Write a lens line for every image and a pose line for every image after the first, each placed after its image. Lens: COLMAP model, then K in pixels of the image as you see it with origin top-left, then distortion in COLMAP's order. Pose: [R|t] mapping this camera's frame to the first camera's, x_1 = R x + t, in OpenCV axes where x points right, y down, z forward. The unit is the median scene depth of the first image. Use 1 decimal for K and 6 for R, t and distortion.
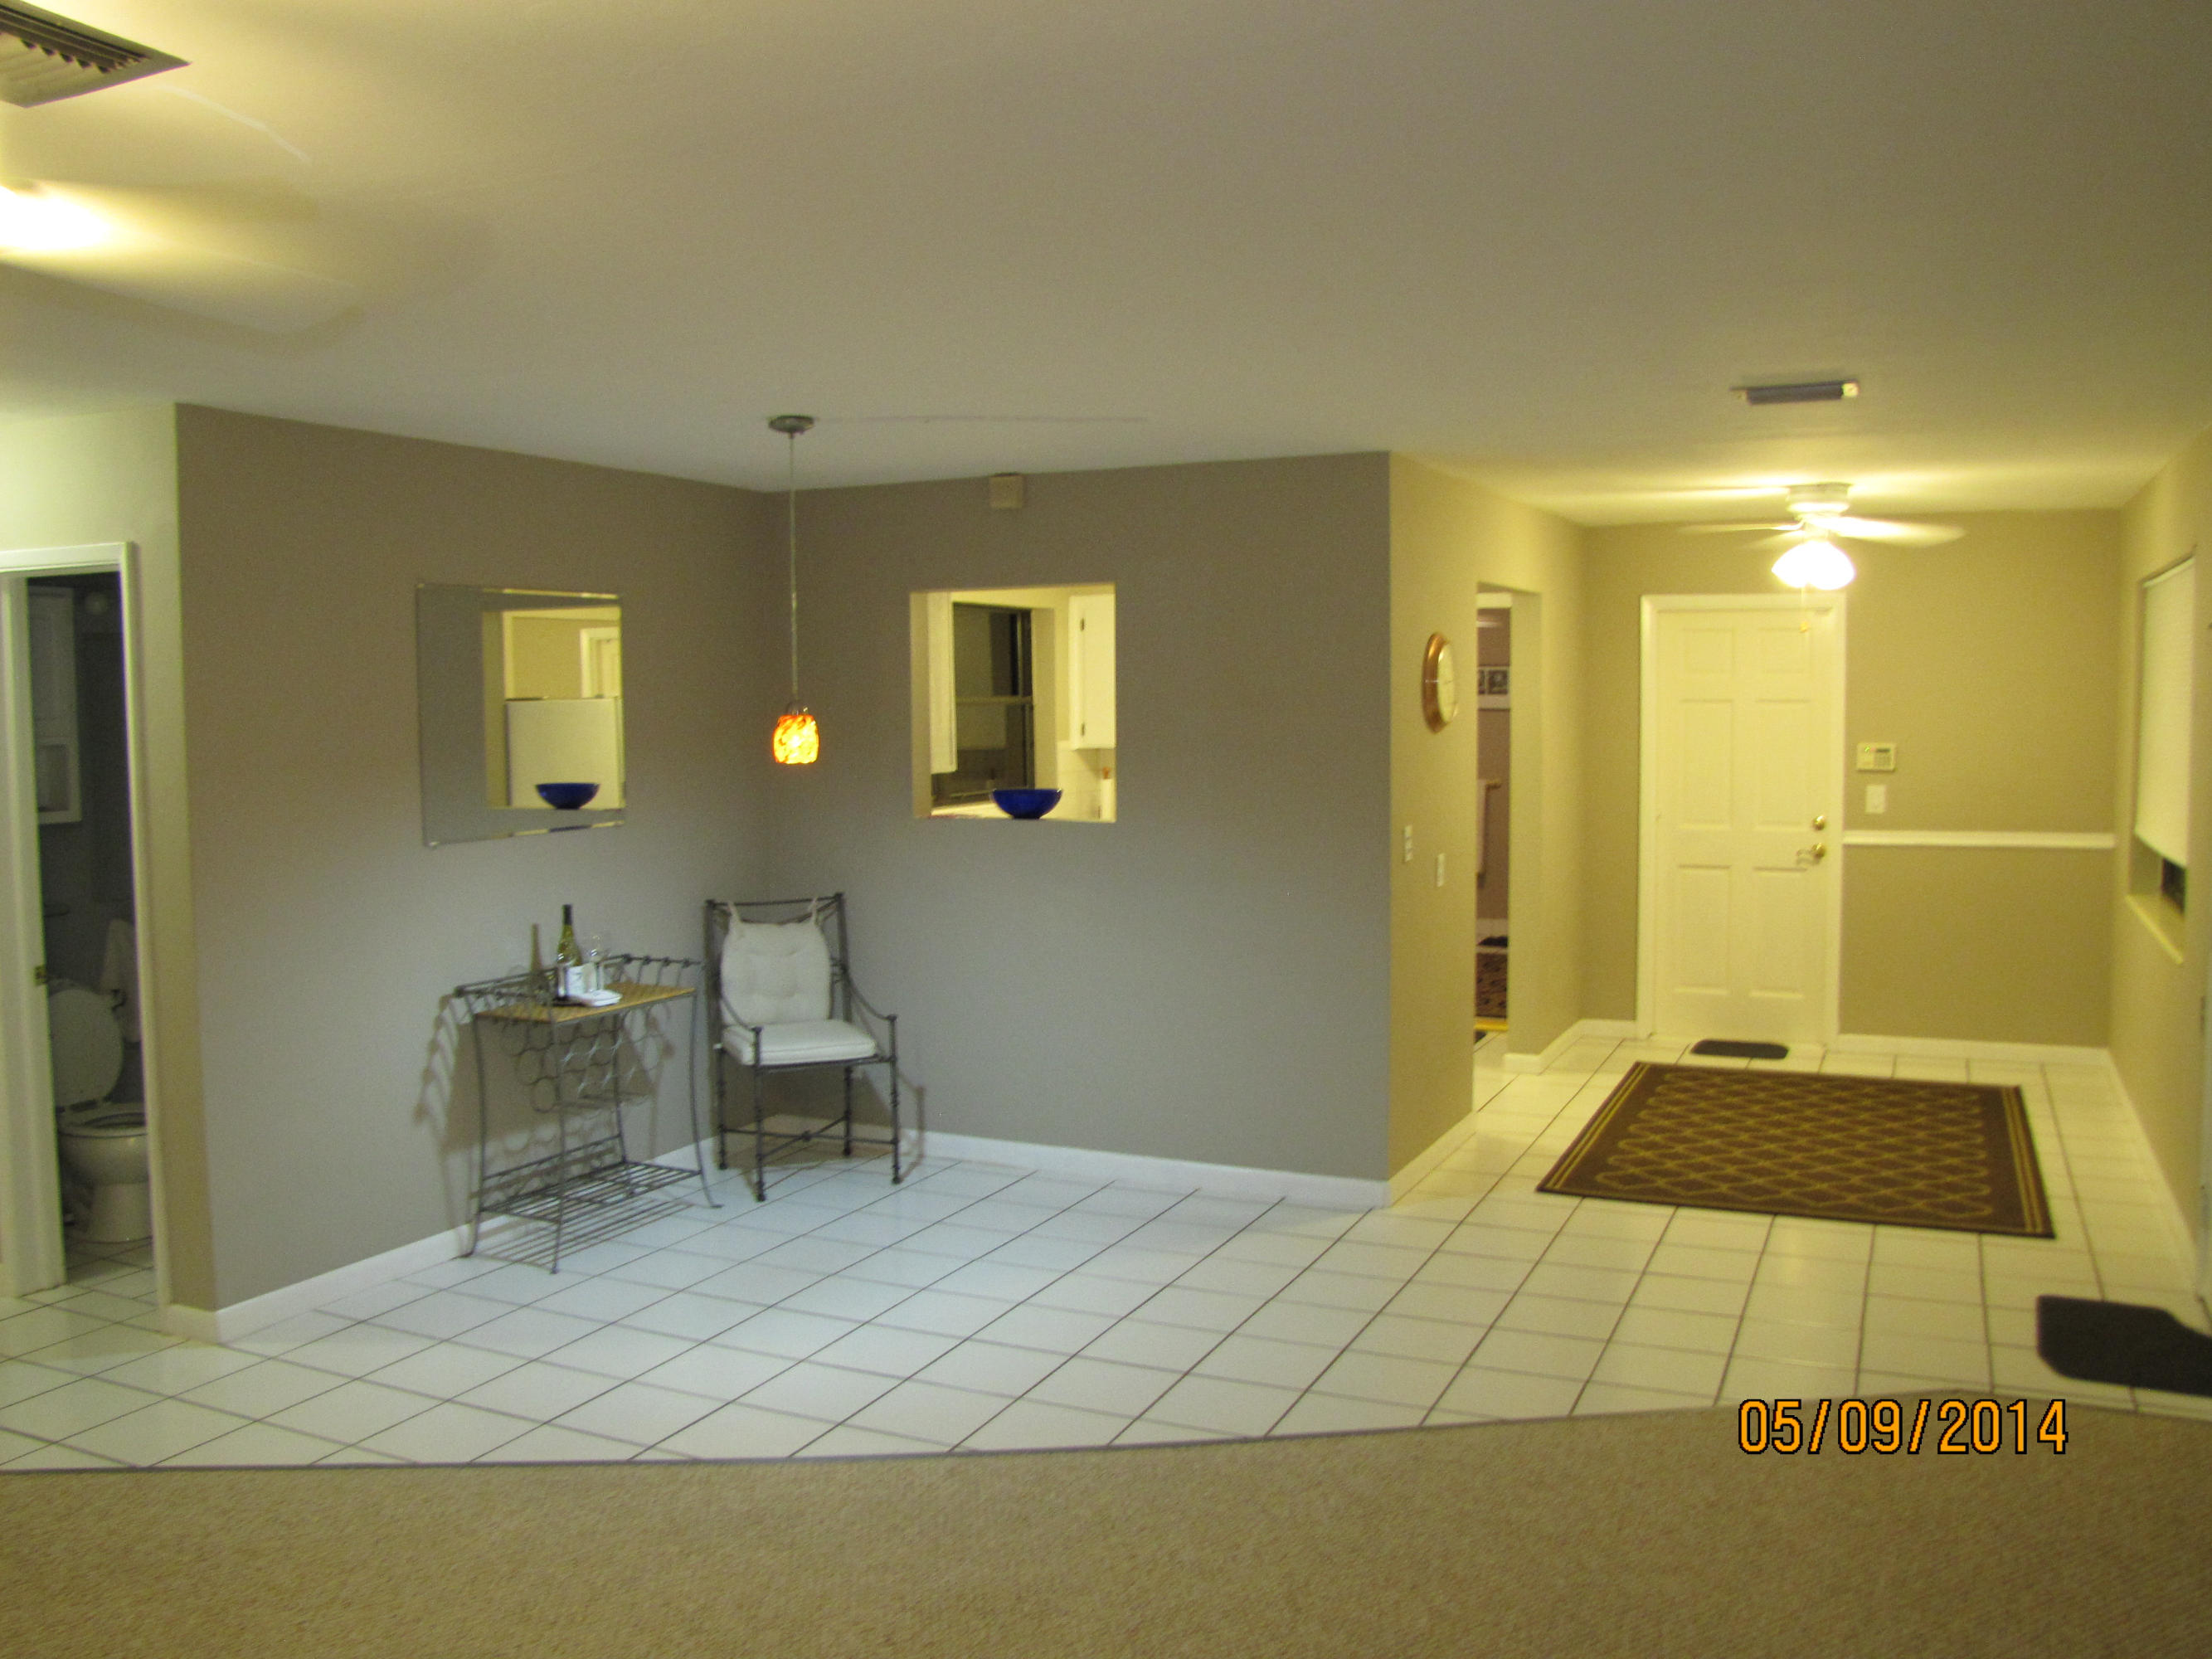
lens RADIAL K [[1863.0, 0, 1109.6], [0, 1863.0, 833.1], [0, 0, 1]] dist [-0.166052, 0.114083]
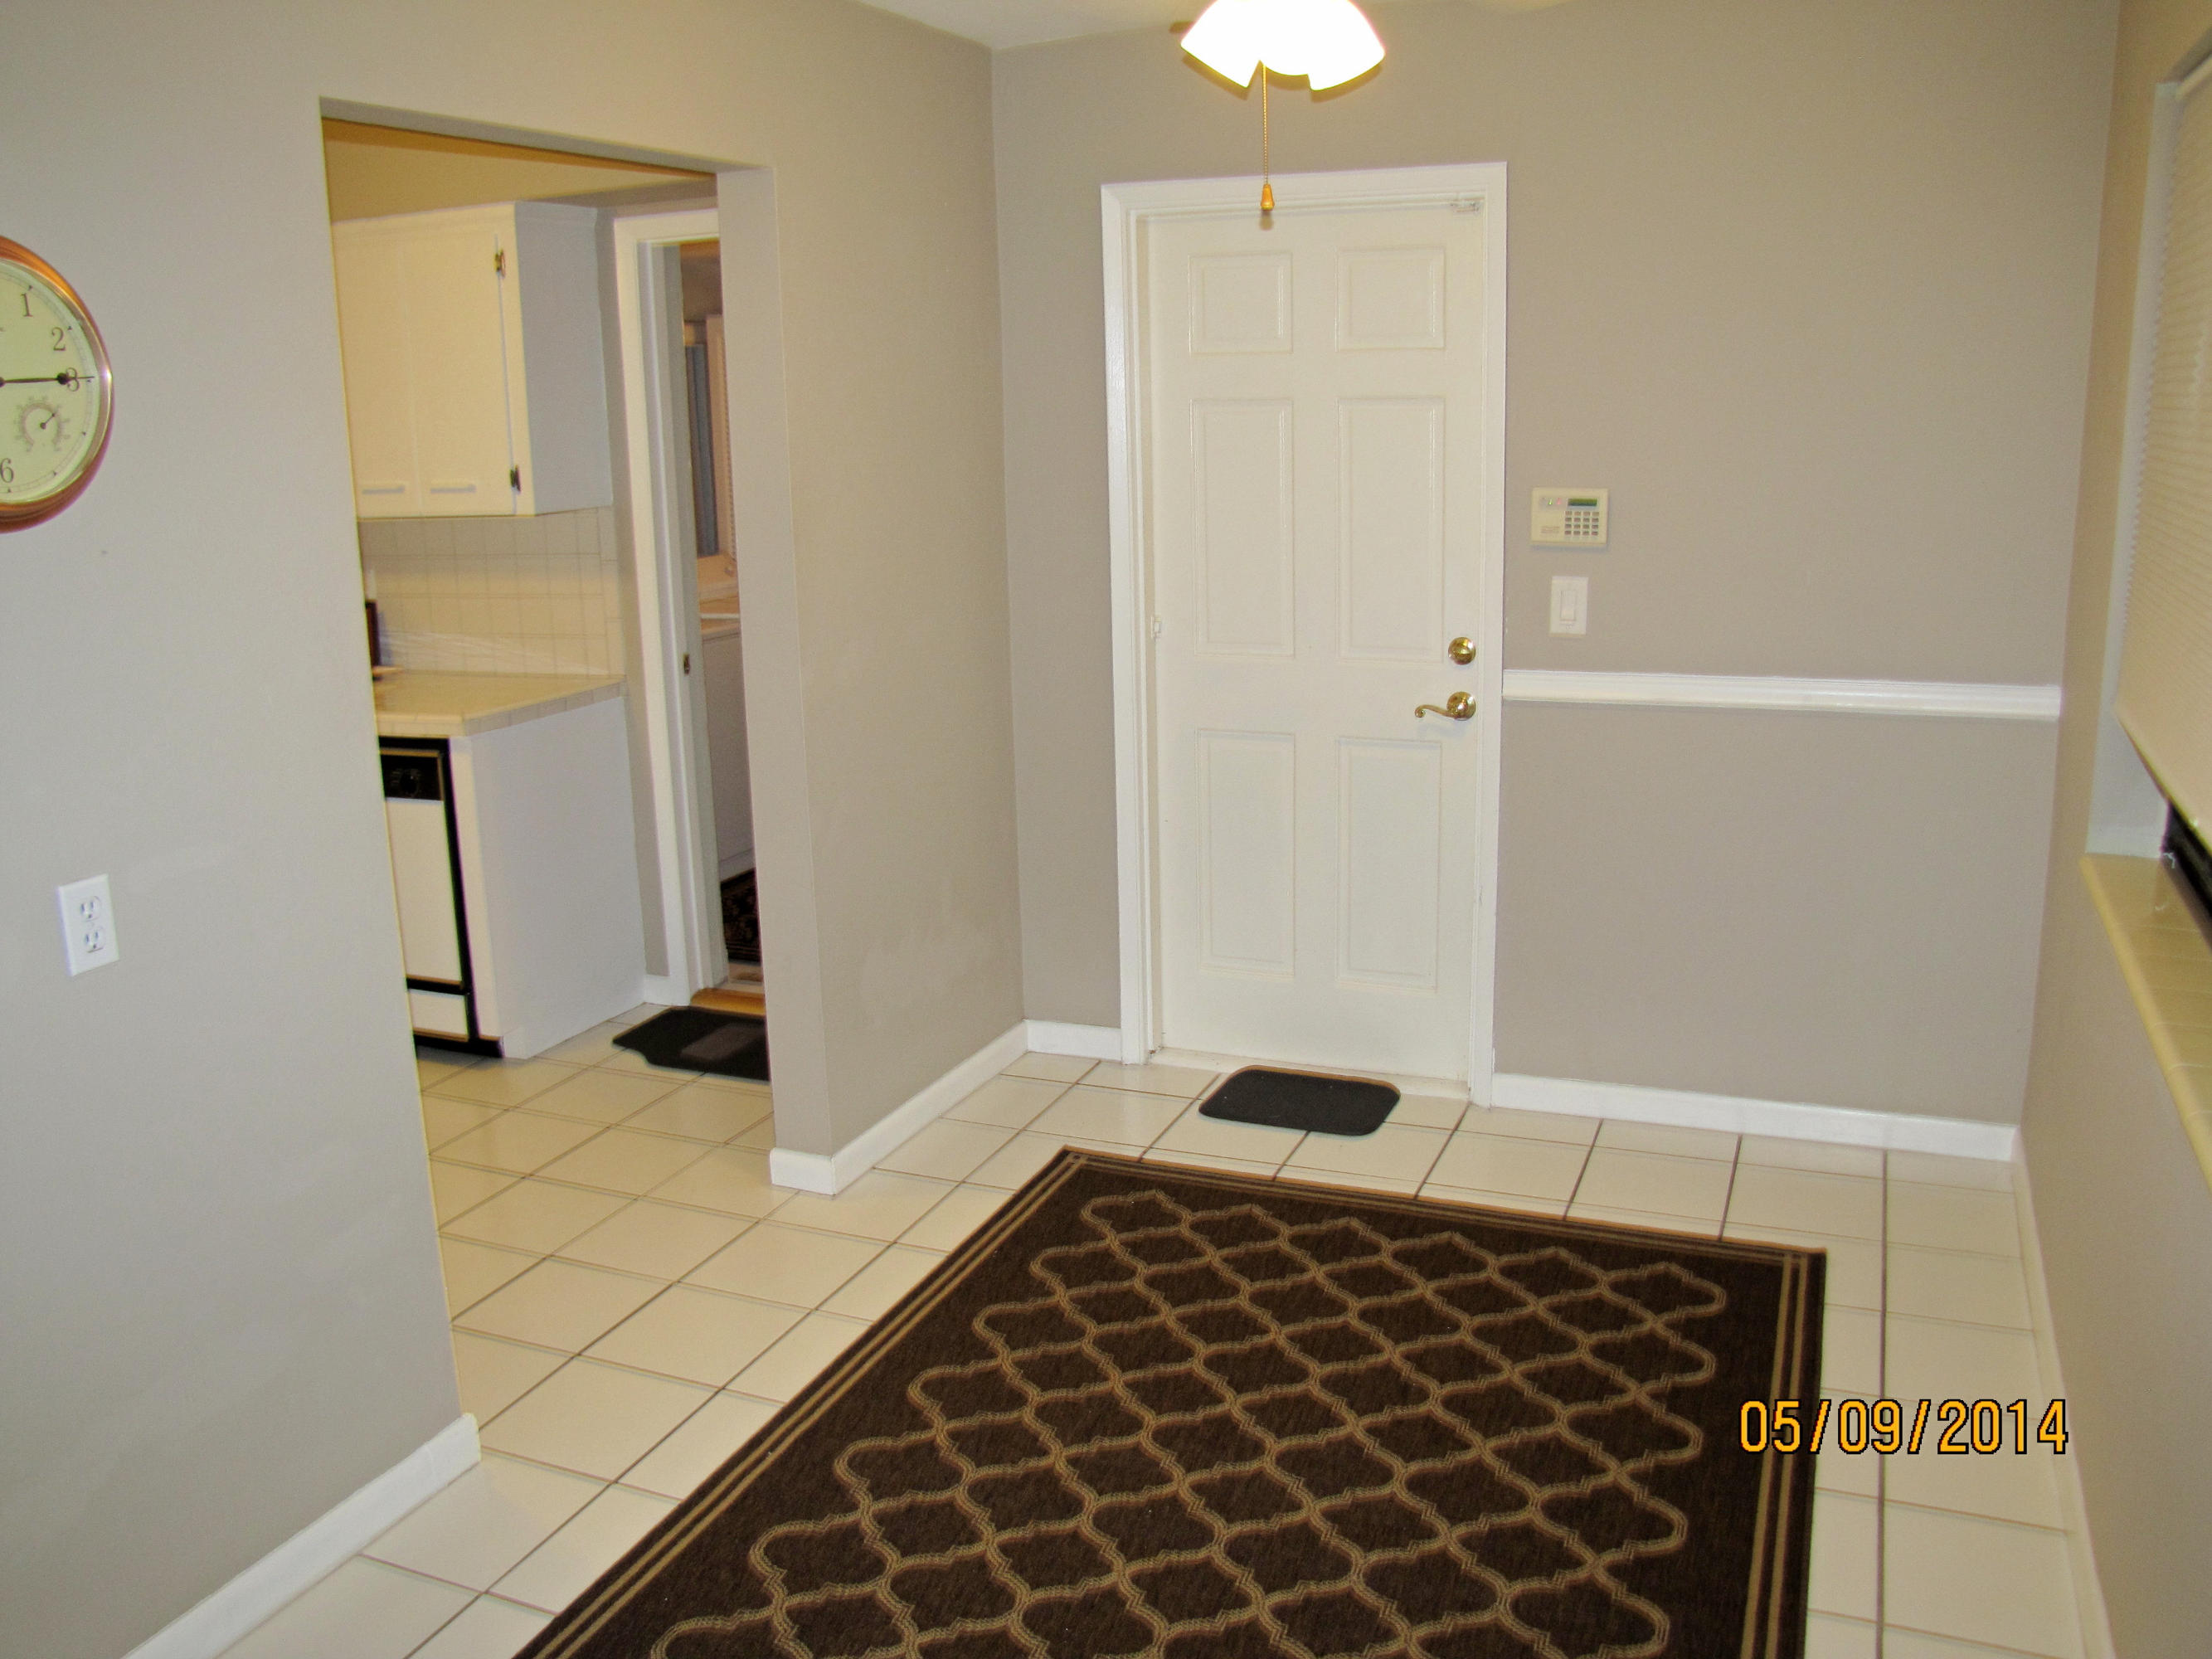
lens RADIAL K [[1846.4, 0, 1104.1], [0, 1846.4, 819.3], [0, 0, 1]] dist [-0.103251, 0.001730]
pose [[0.999433, -0.024690, 0.022882, 0.283925], [0.020885, 0.987892, 0.153730, -0.039078], [-0.026401, -0.153165, 0.987848, 0.510976]]
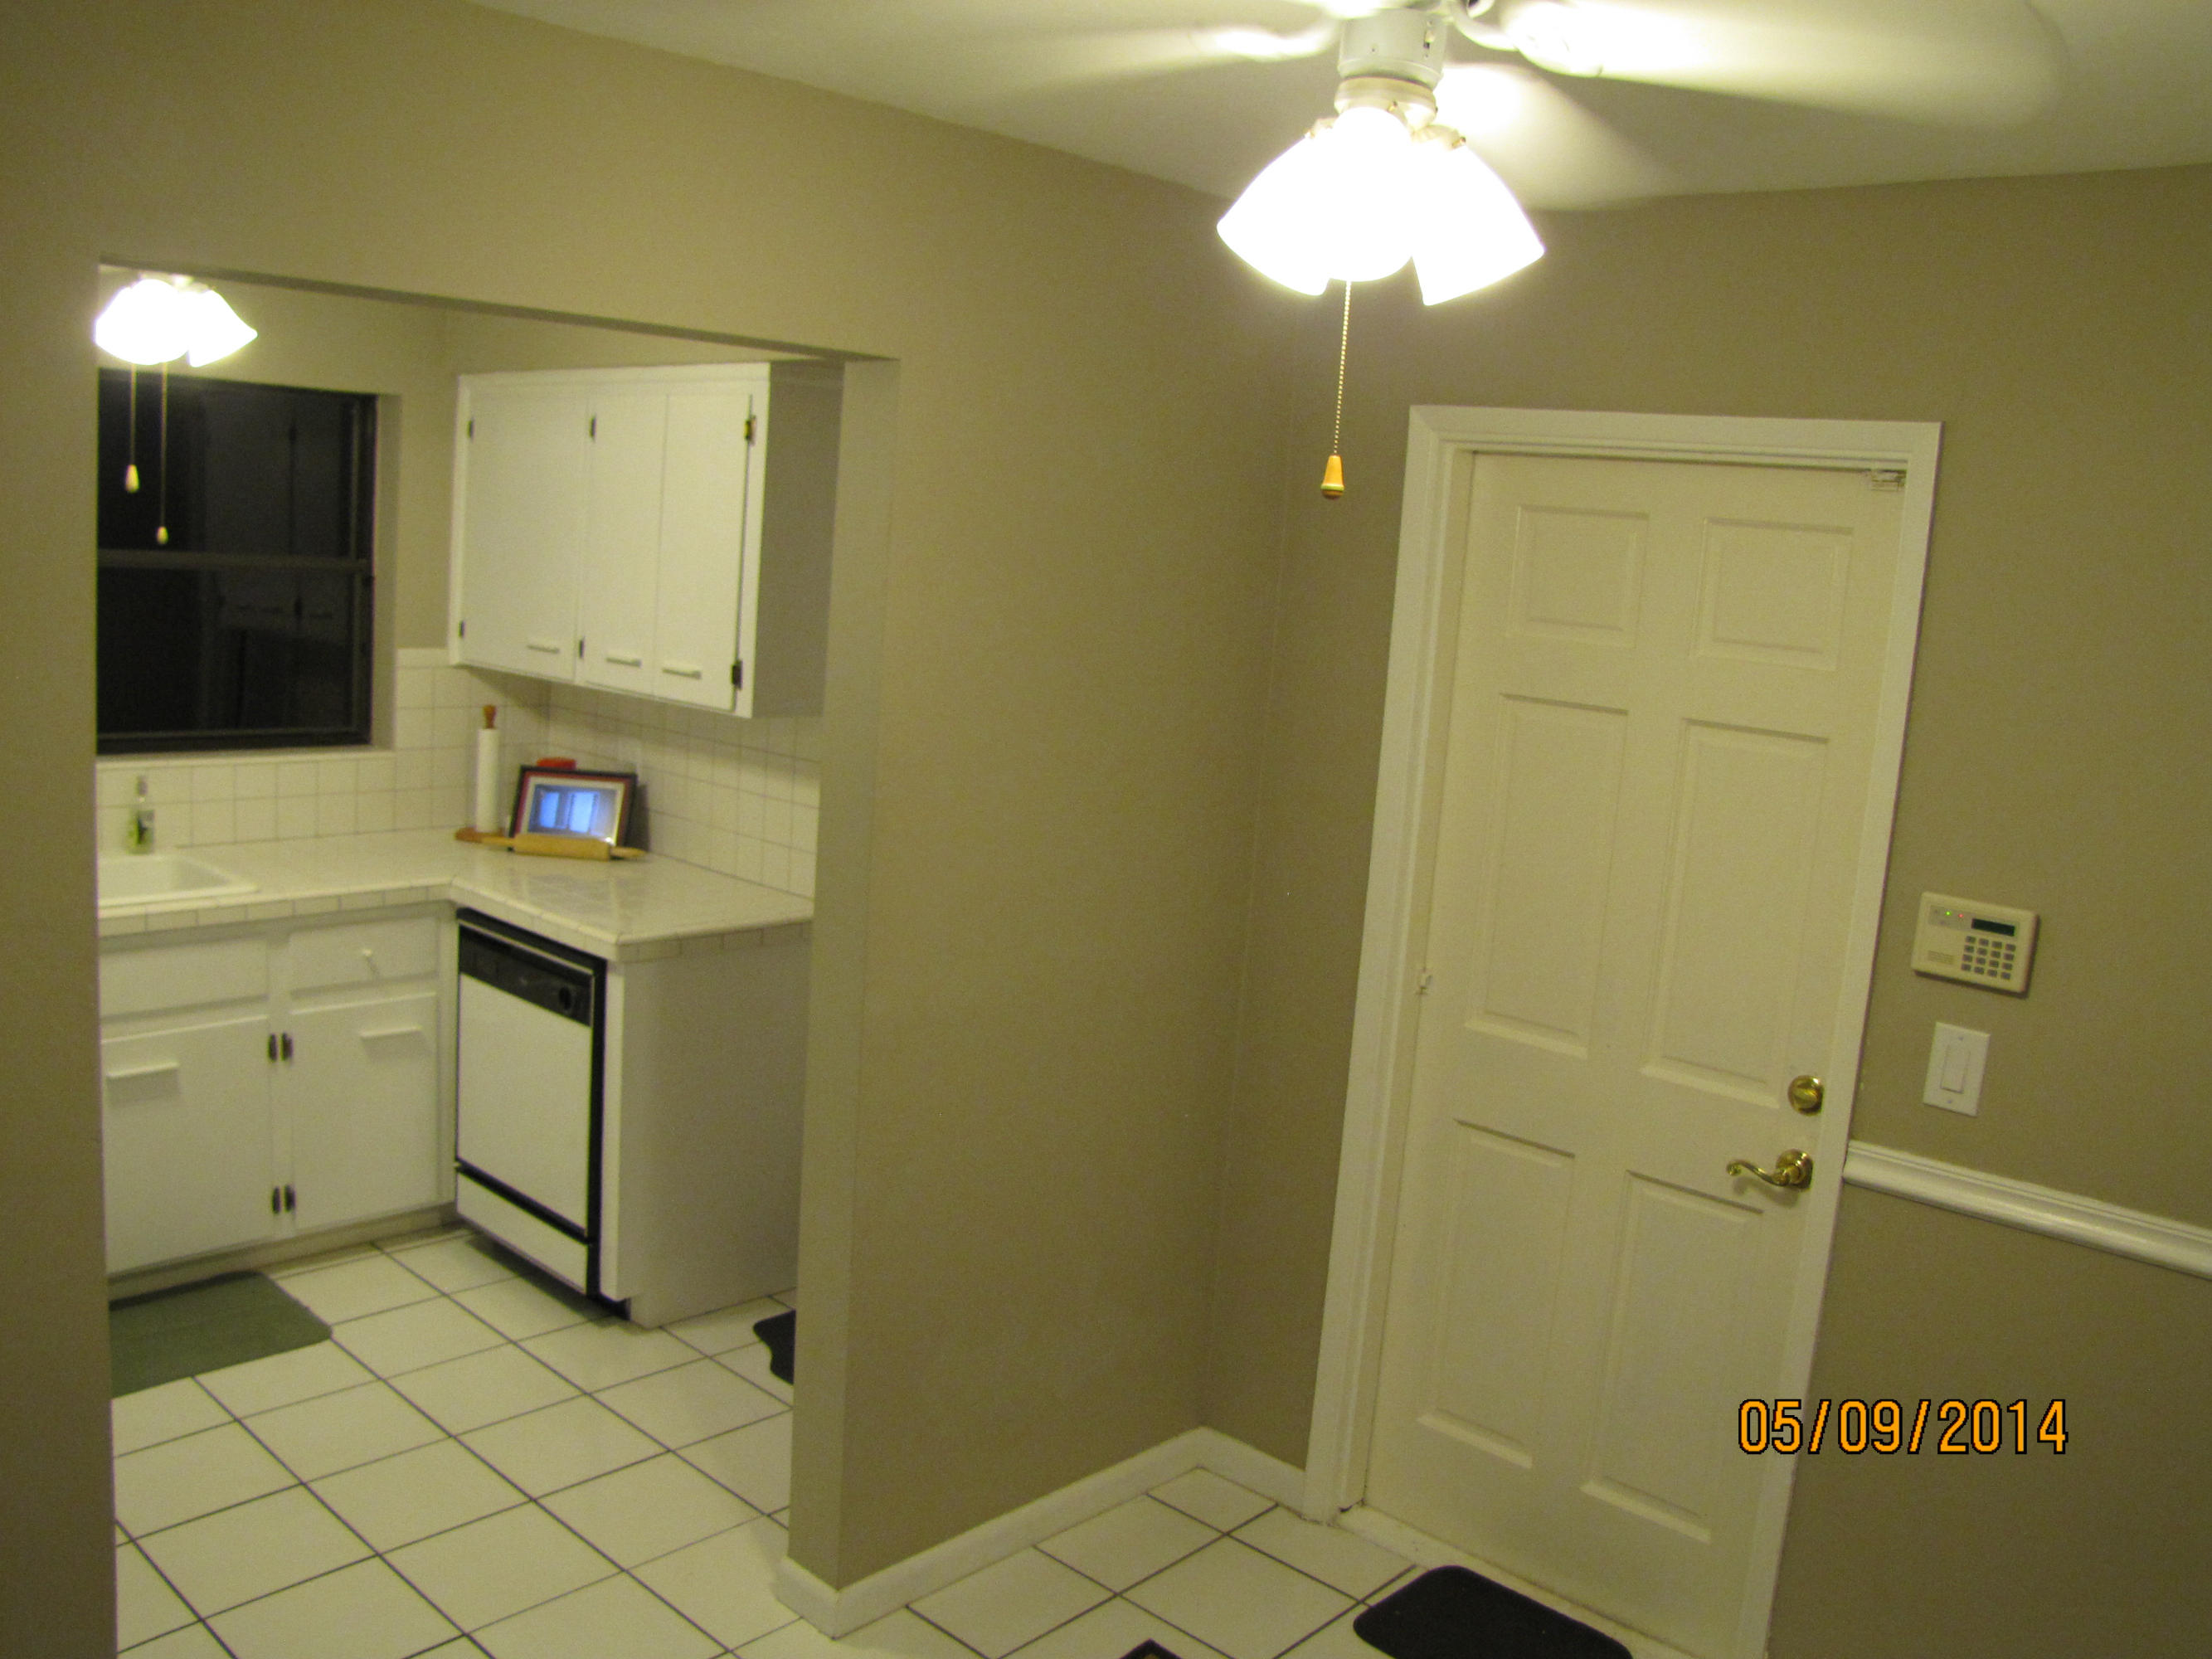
lens RADIAL K [[1863.0, 0, 1101.4], [0, 1863.0, 835.1], [0, 0, 1]] dist [-0.166052, 0.114083]
pose [[0.947400, 0.123867, -0.295110, 0.362481], [-0.099356, 0.990341, 0.096712, -0.075072], [0.304239, -0.062304, 0.950556, 0.640263]]
